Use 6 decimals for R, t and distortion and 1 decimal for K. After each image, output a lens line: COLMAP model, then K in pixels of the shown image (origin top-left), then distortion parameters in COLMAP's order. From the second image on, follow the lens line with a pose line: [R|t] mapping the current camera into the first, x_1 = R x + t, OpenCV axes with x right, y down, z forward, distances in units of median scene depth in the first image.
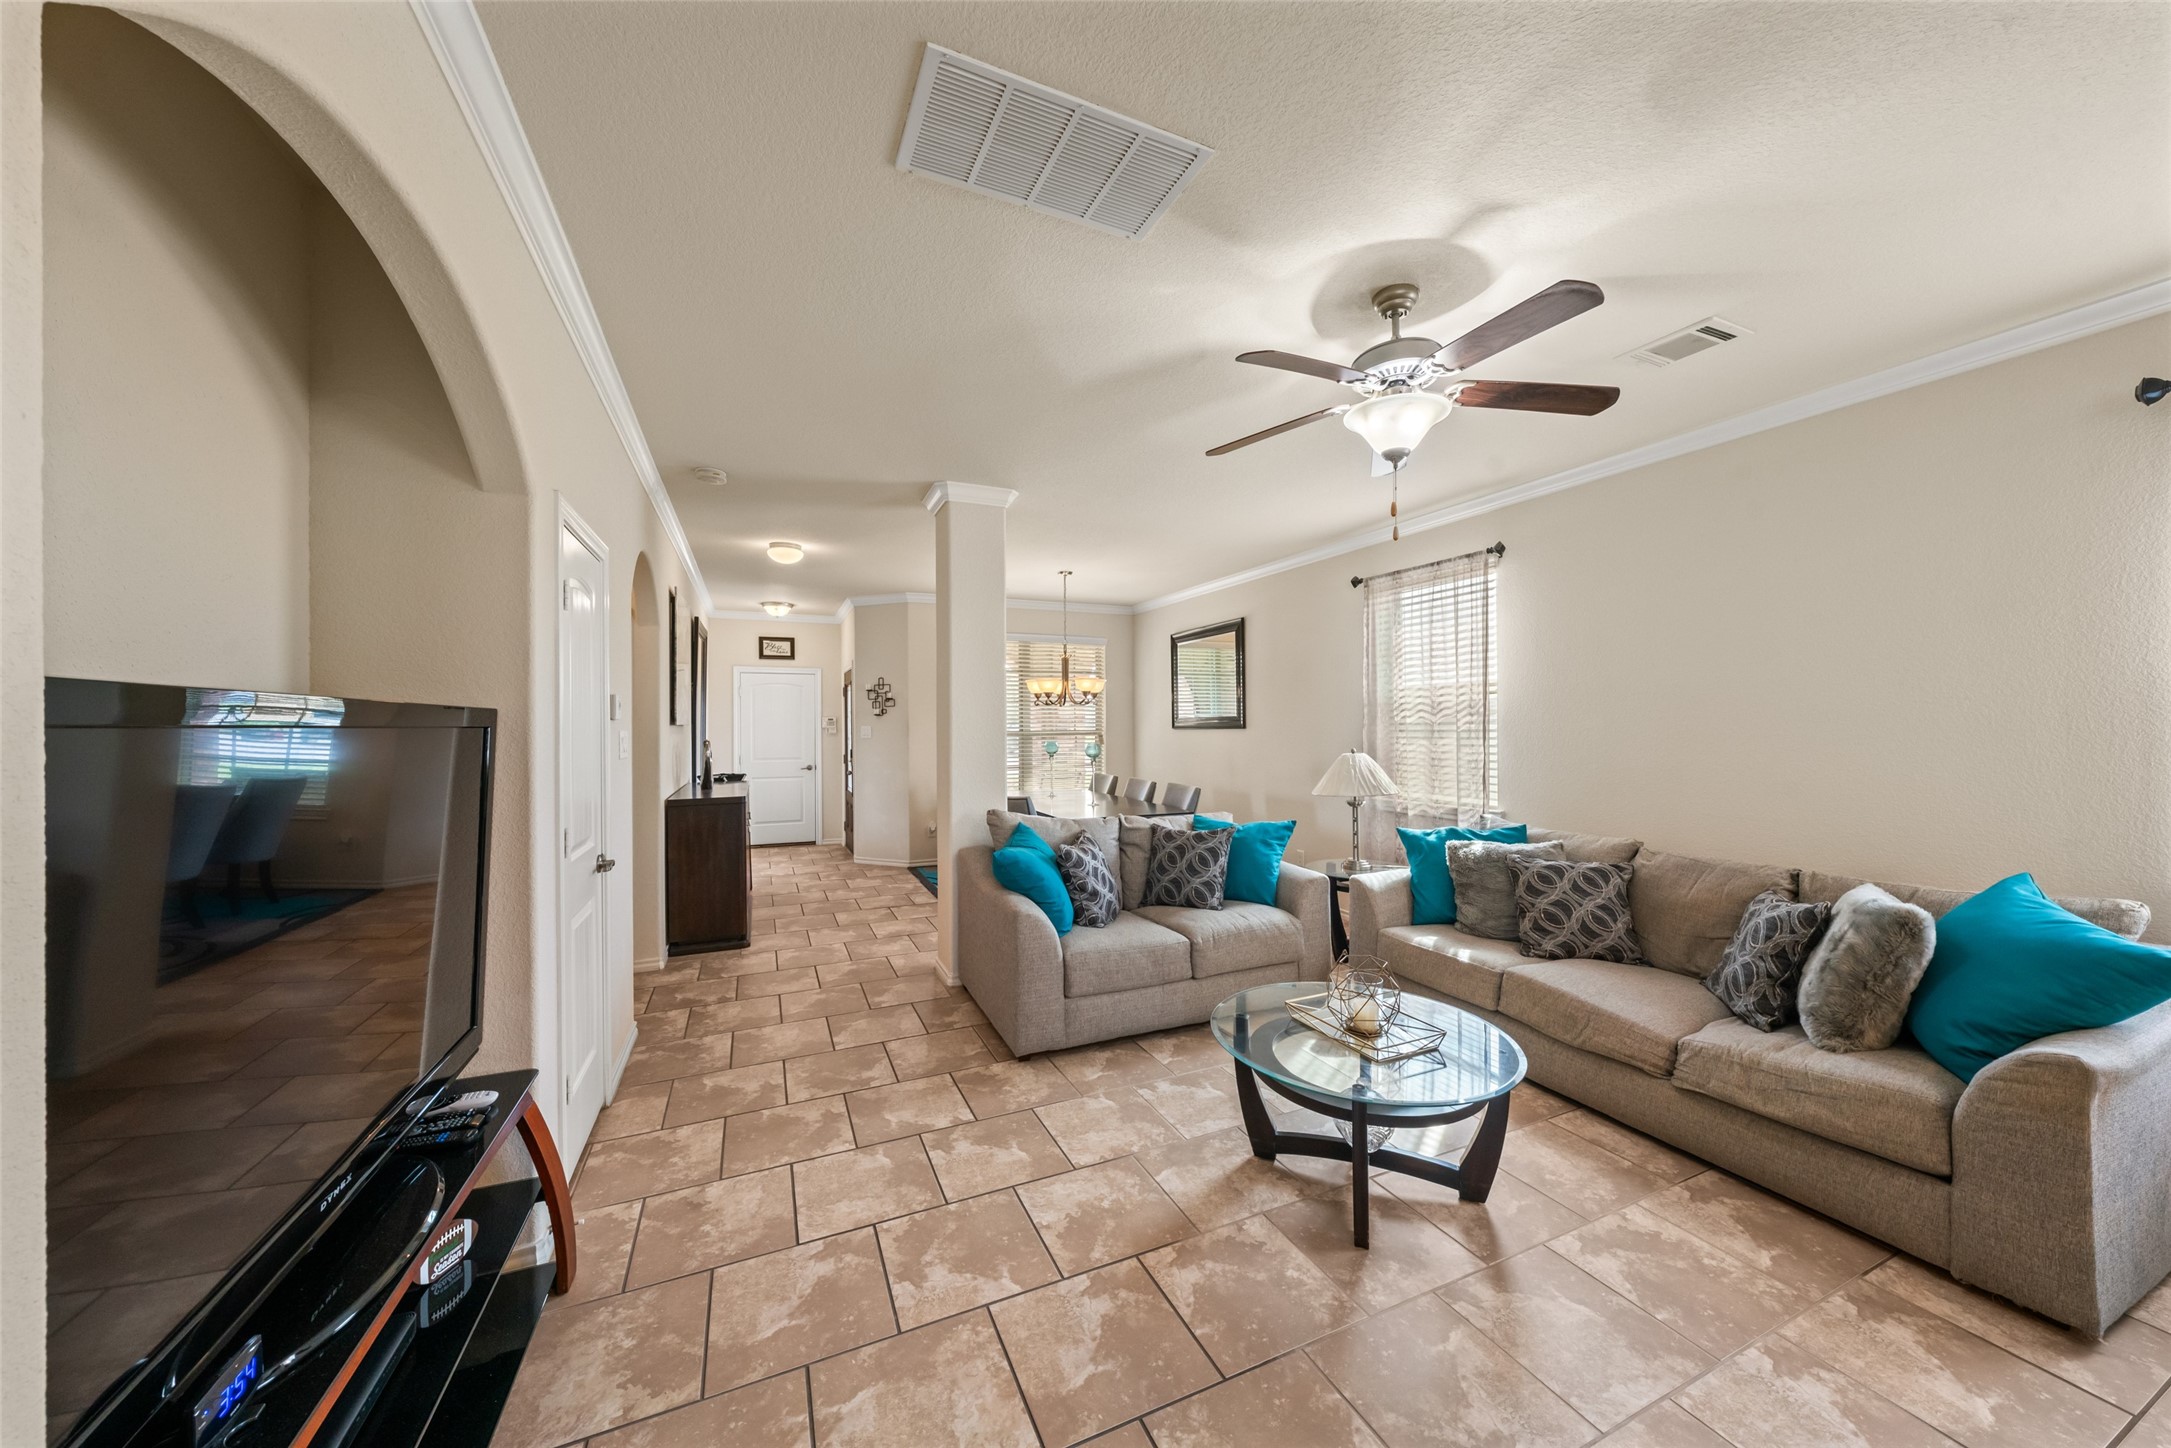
lens RADIAL K [[740.9, 0, 1086.7], [0, 740.9, 721.8], [0, 0, 1]] dist [0.002721, -0.000007]
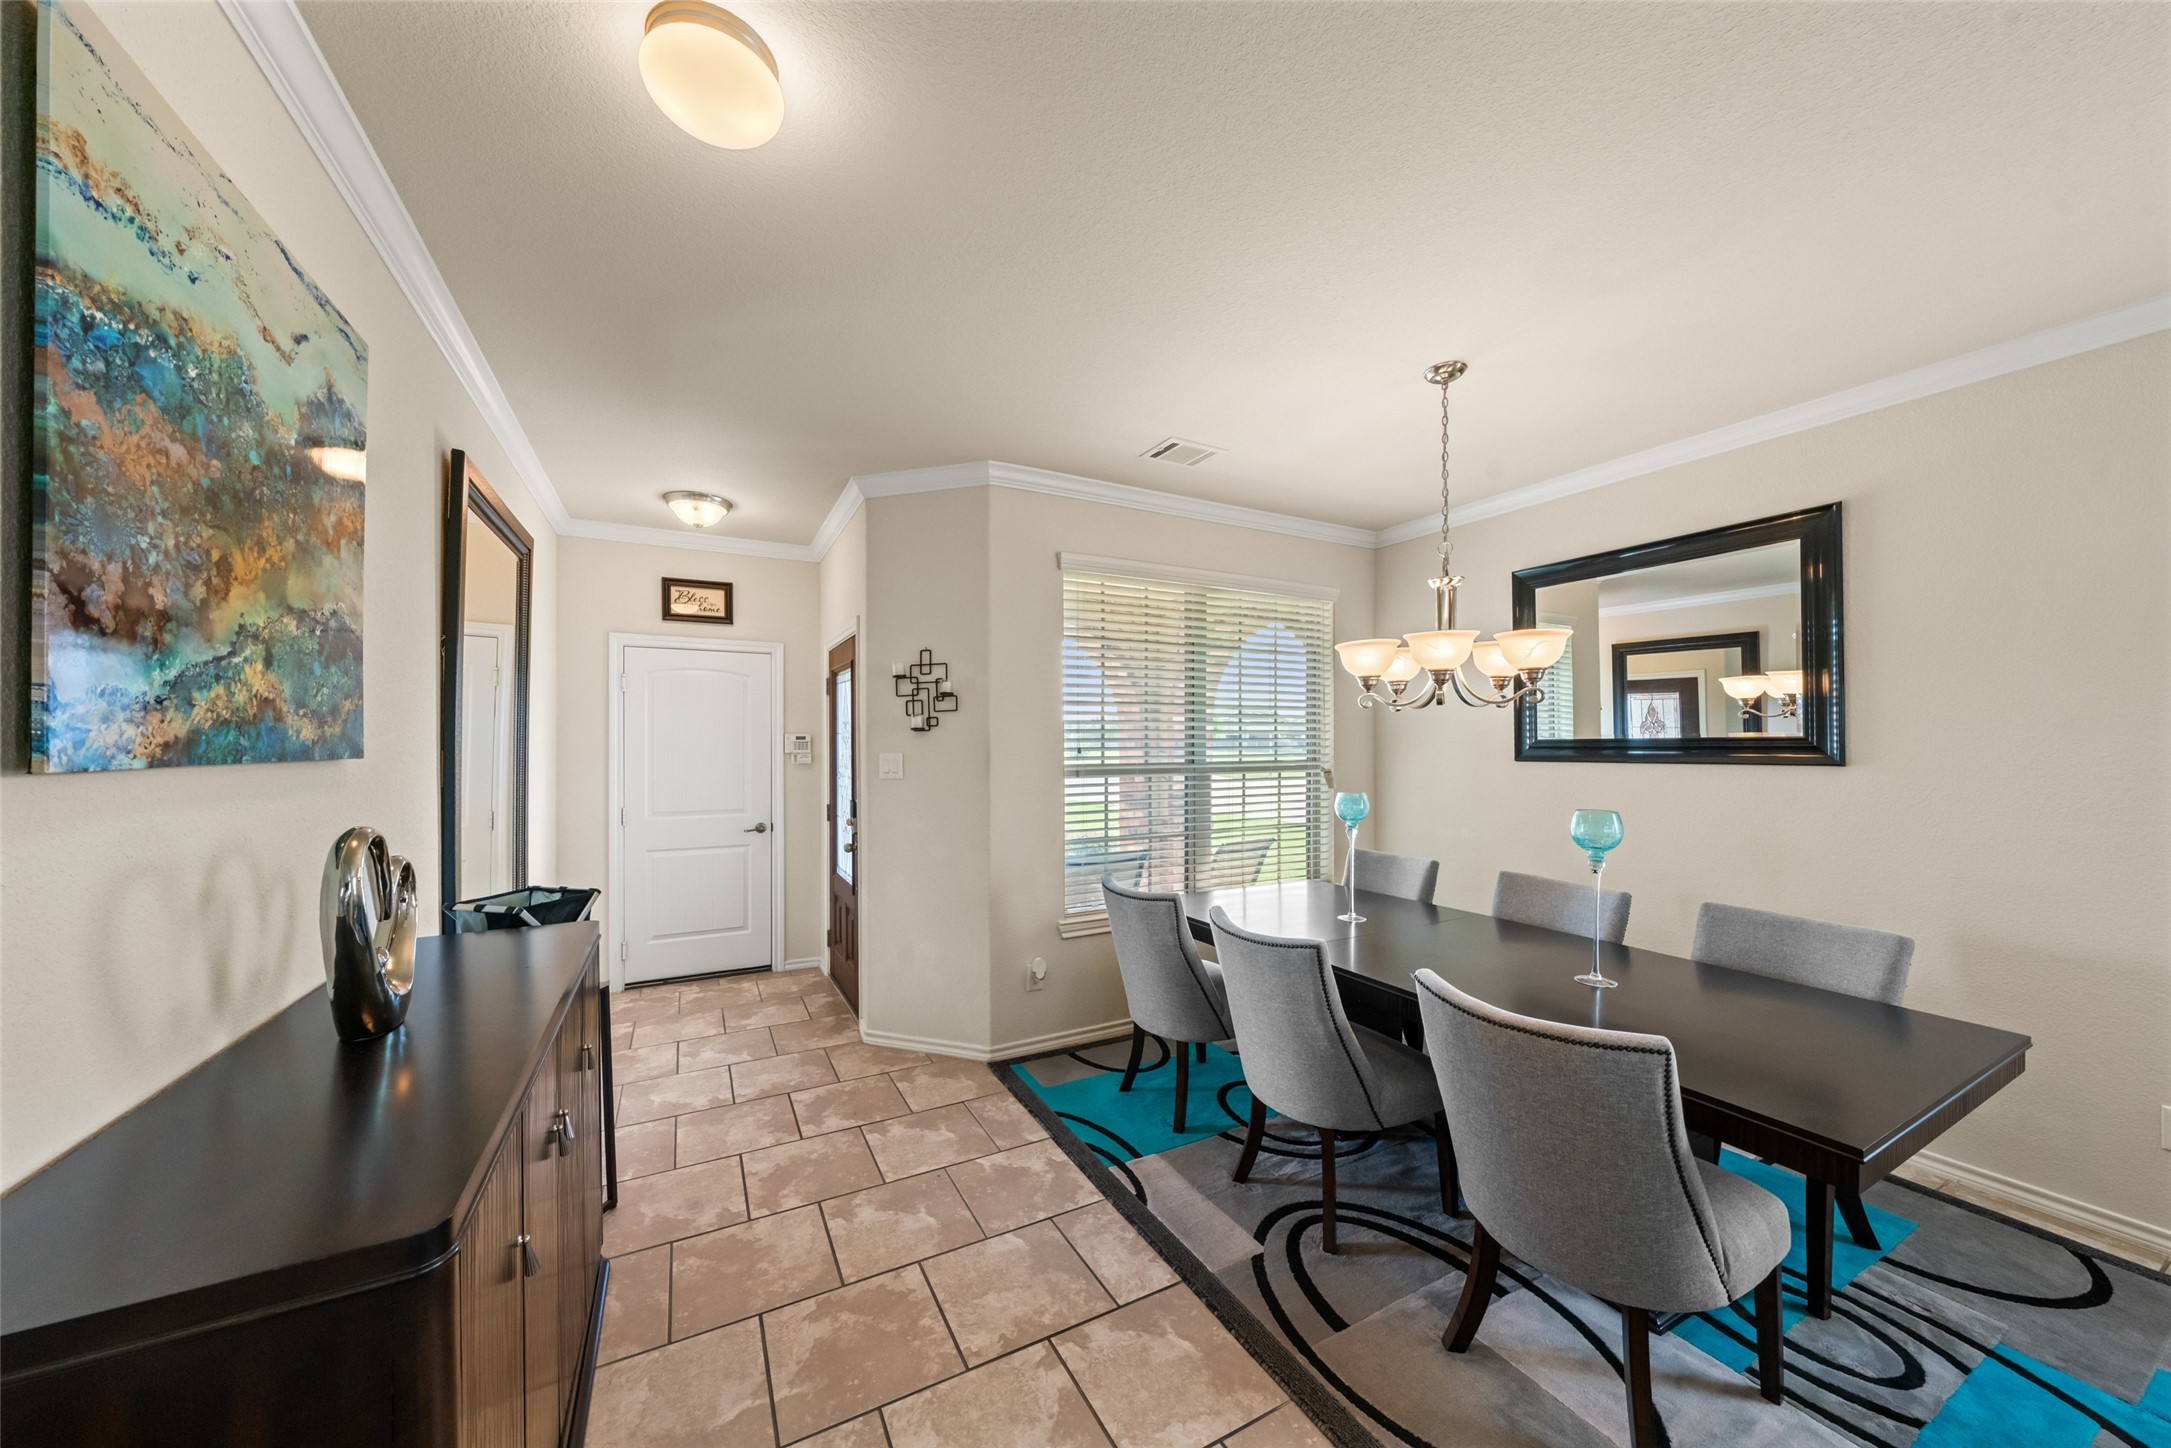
lens RADIAL K [[740.9, 0, 1067.5], [0, 740.9, 746.6], [0, 0, 1]] dist [0.002721, -0.000007]
pose [[0.997966, 0.006074, 0.063454, -0.033636], [-0.006159, 0.999980, 0.001147, 0.000103], [-0.063445, -0.001536, 0.997984, 0.081487]]
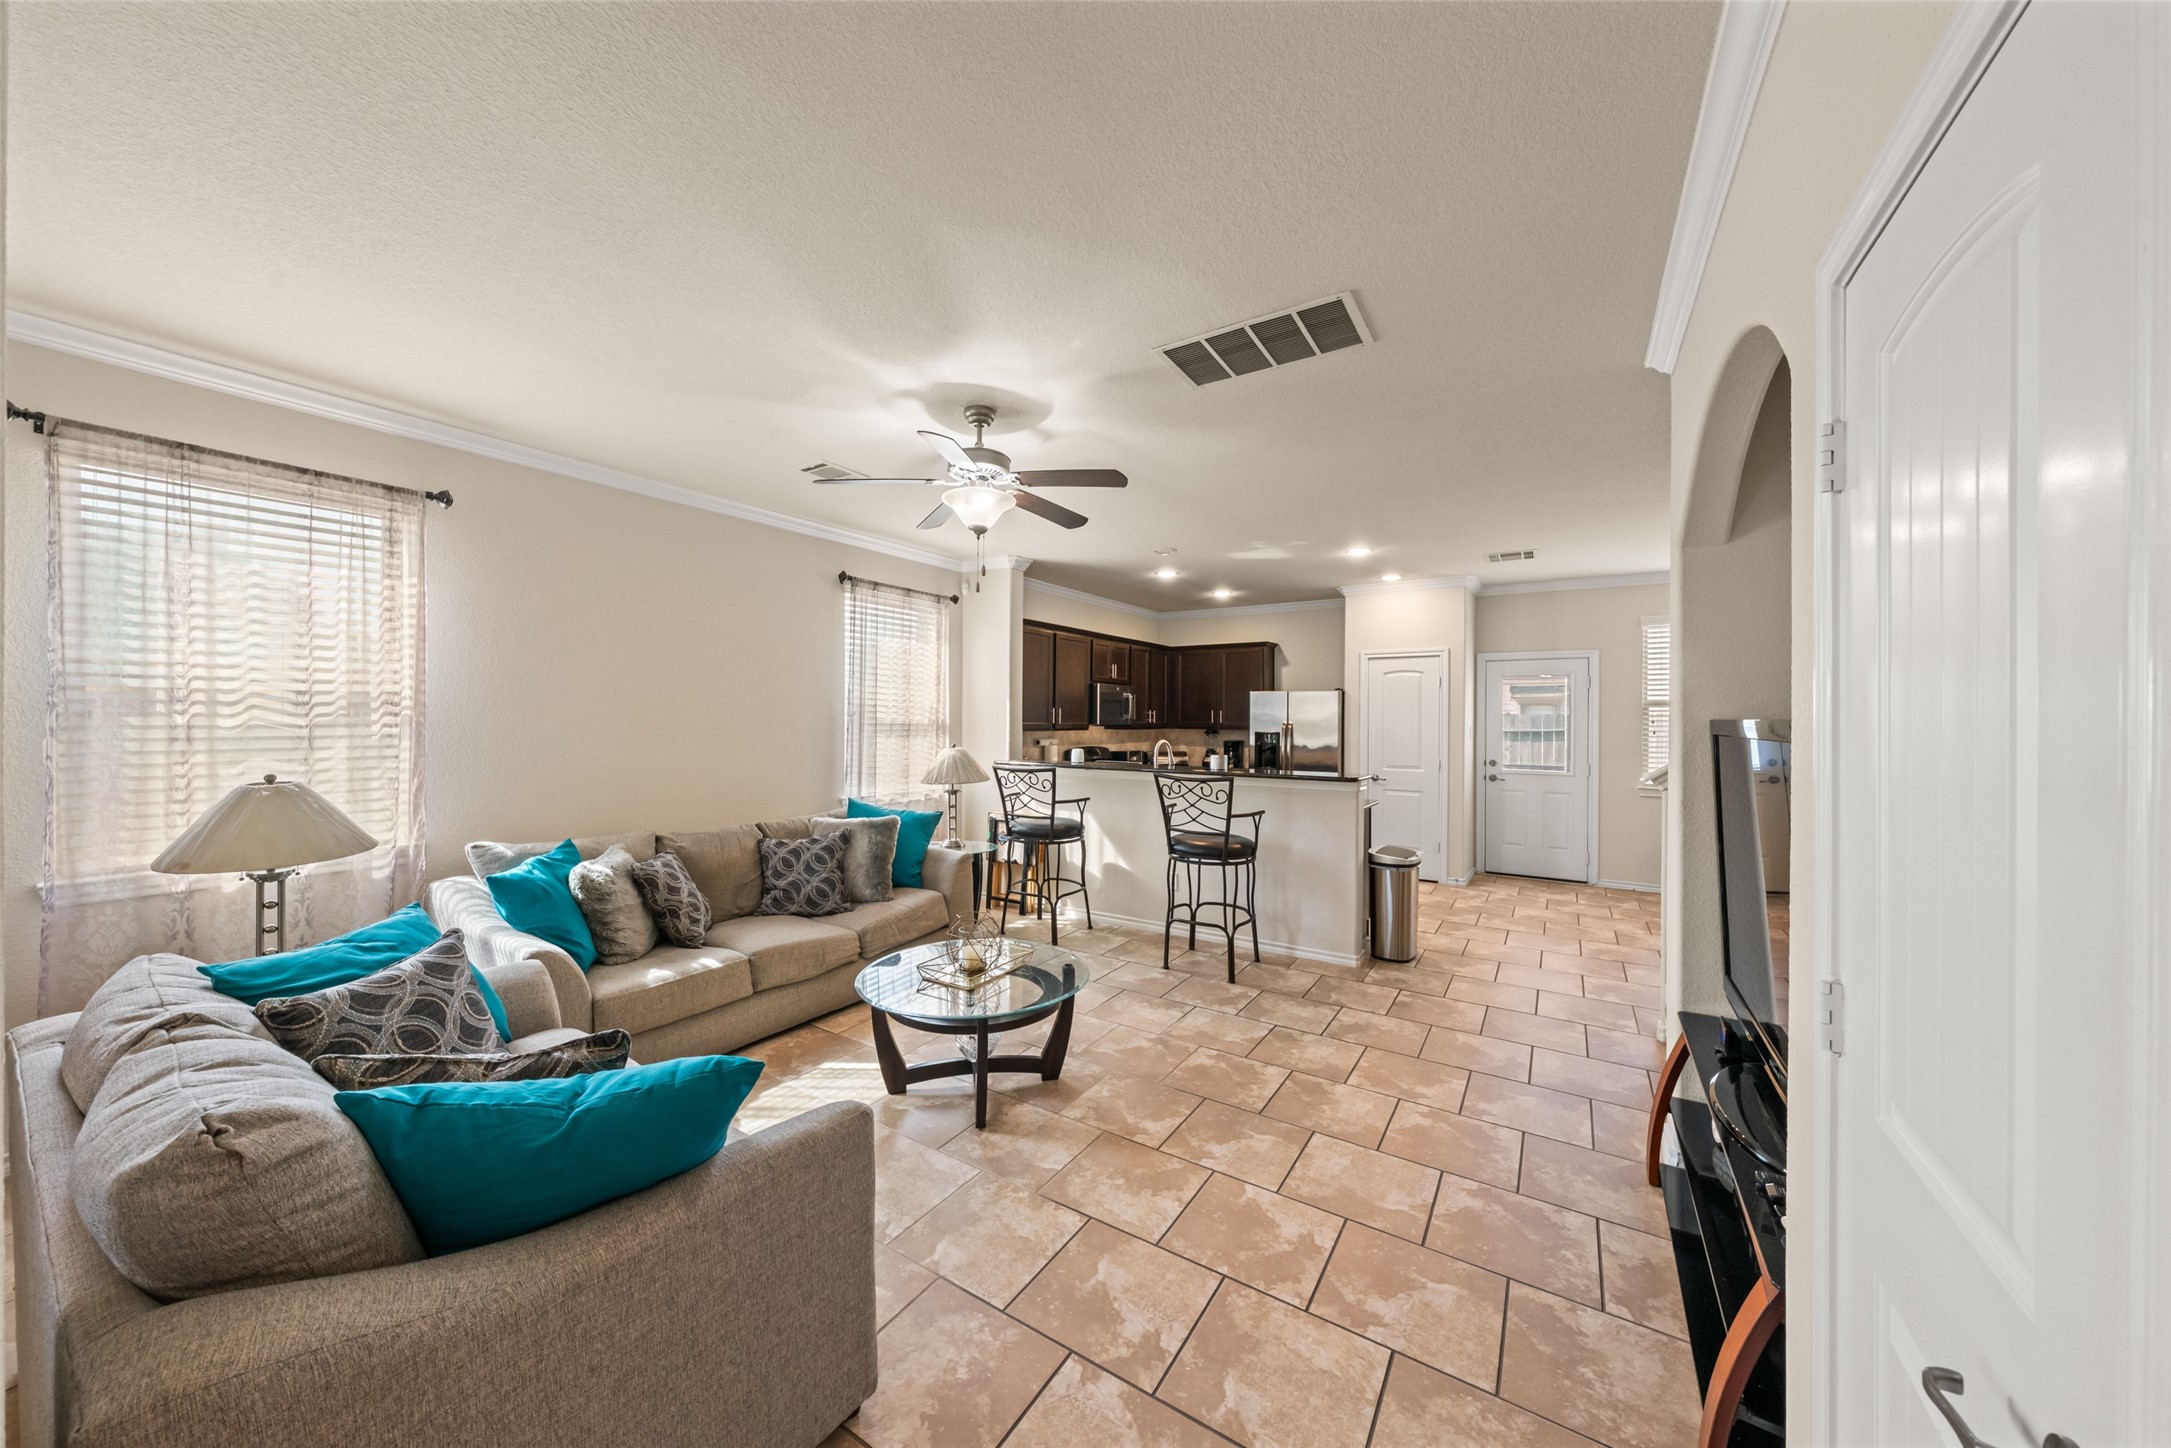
lens RADIAL K [[740.9, 0, 1074.8], [0, 740.9, 713.6], [0, 0, 1]] dist [0.002721, -0.000007]
pose [[-0.537499, 0.006752, 0.843237, -1.059431], [-0.006493, 0.999905, -0.012146, -0.012455], [-0.843239, -0.012004, -0.537405, 2.053931]]
